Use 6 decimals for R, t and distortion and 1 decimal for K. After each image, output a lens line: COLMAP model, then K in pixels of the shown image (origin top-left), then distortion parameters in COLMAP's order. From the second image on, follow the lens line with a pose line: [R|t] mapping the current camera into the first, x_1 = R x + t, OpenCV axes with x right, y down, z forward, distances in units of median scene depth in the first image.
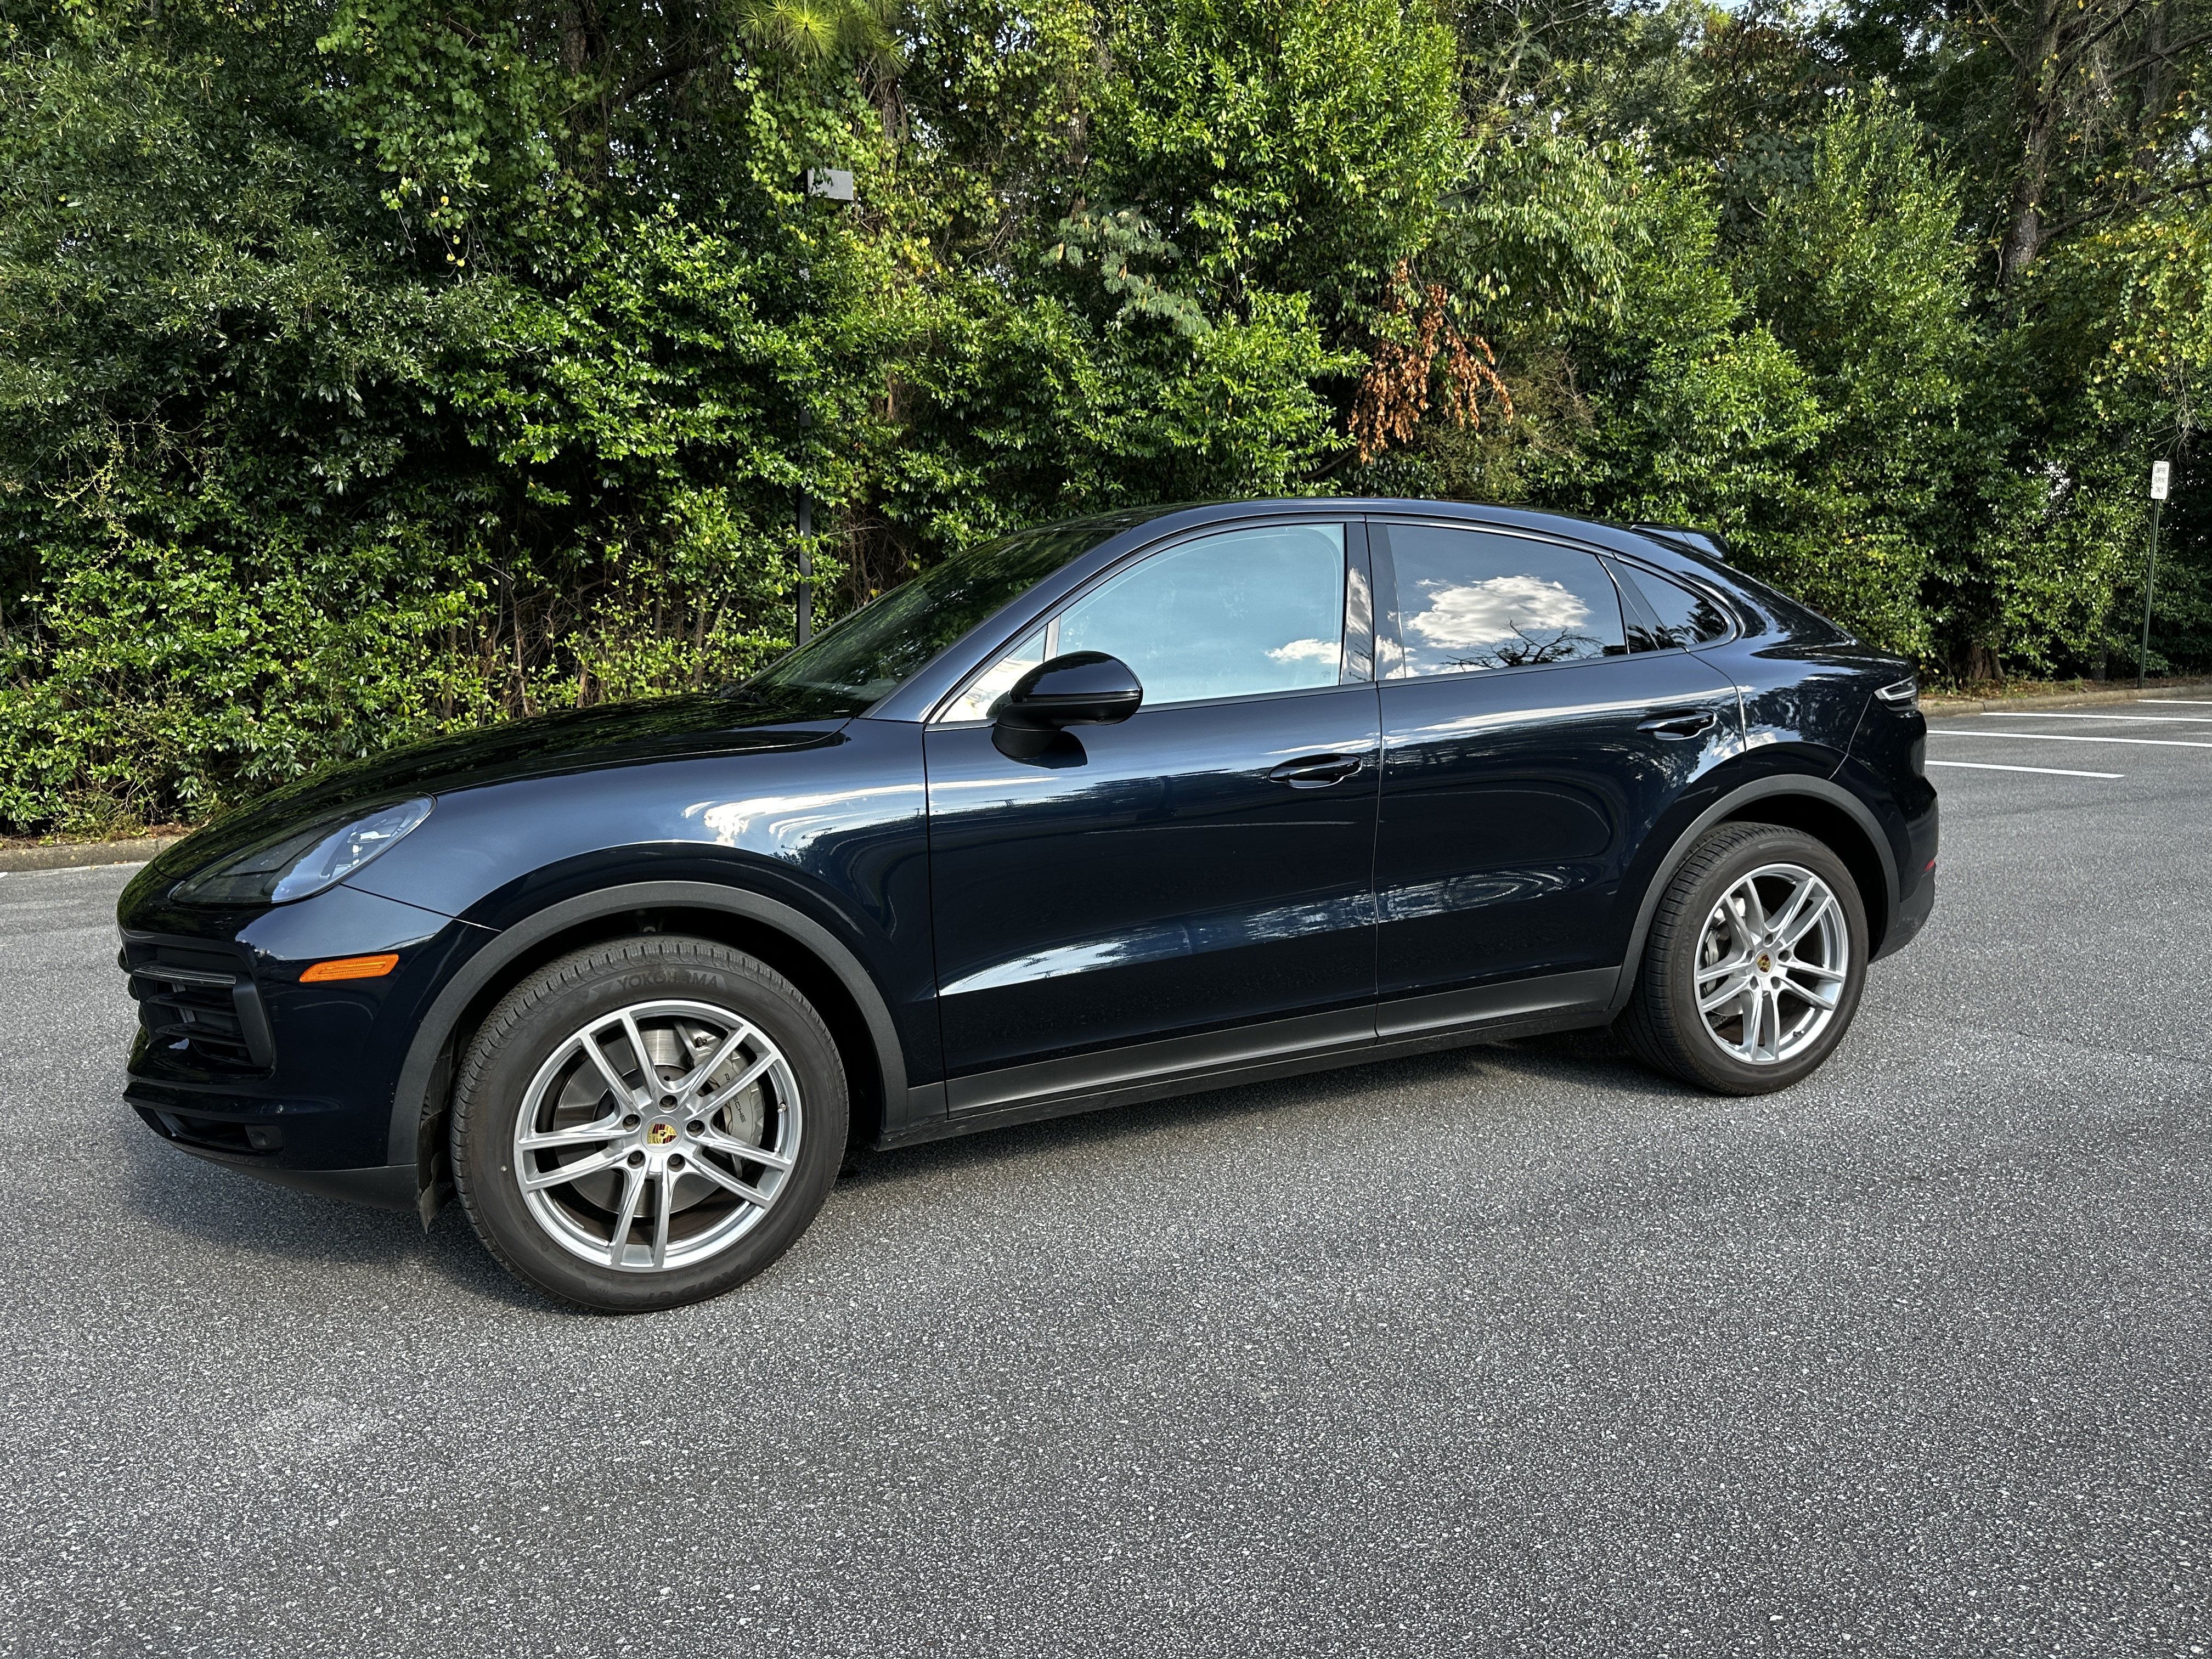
lens RADIAL K [[1588.7, 0, 1095.9], [0, 1588.7, 974.2], [0, 0, 1]] dist [0.100988, -0.185009]
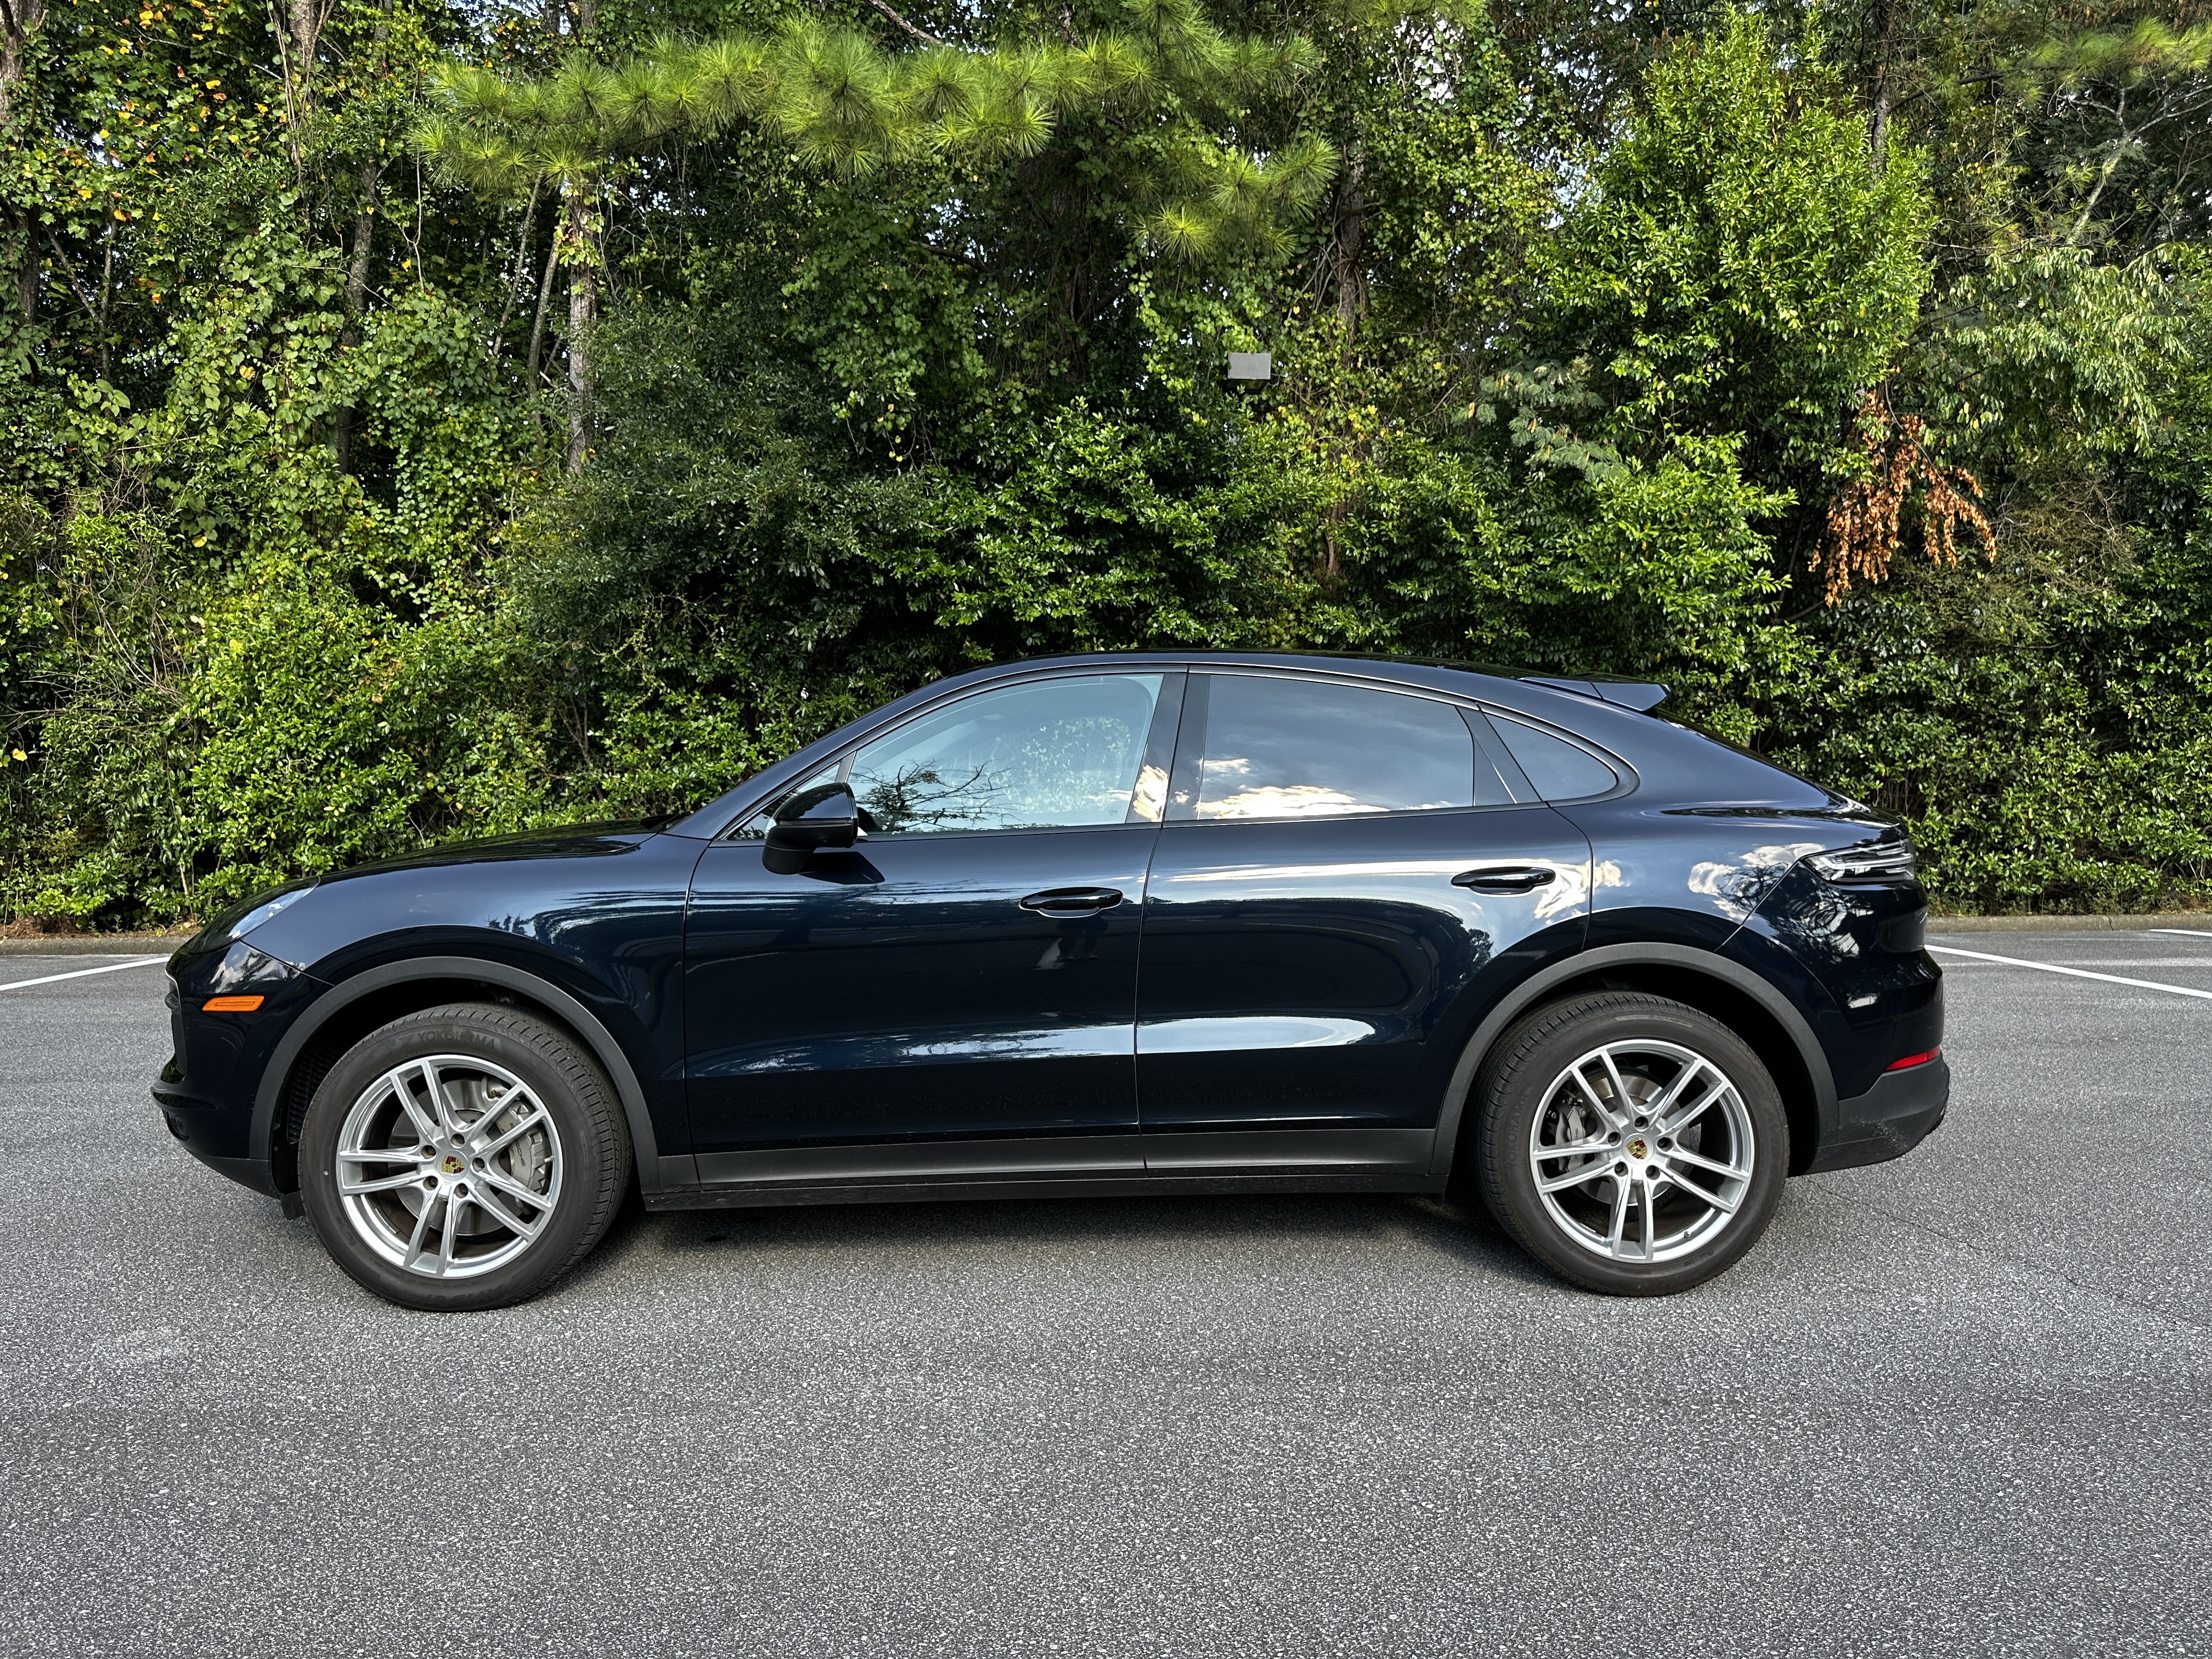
lens RADIAL K [[1588.7, 0, 1095.9], [0, 1588.7, 974.2], [0, 0, 1]] dist [0.100988, -0.185009]
pose [[0.912052, 0.072821, -0.403557, 0.212821], [-0.107362, 0.992183, -0.063604, -0.006374], [0.395771, 0.101337, 0.912741, 0.017269]]
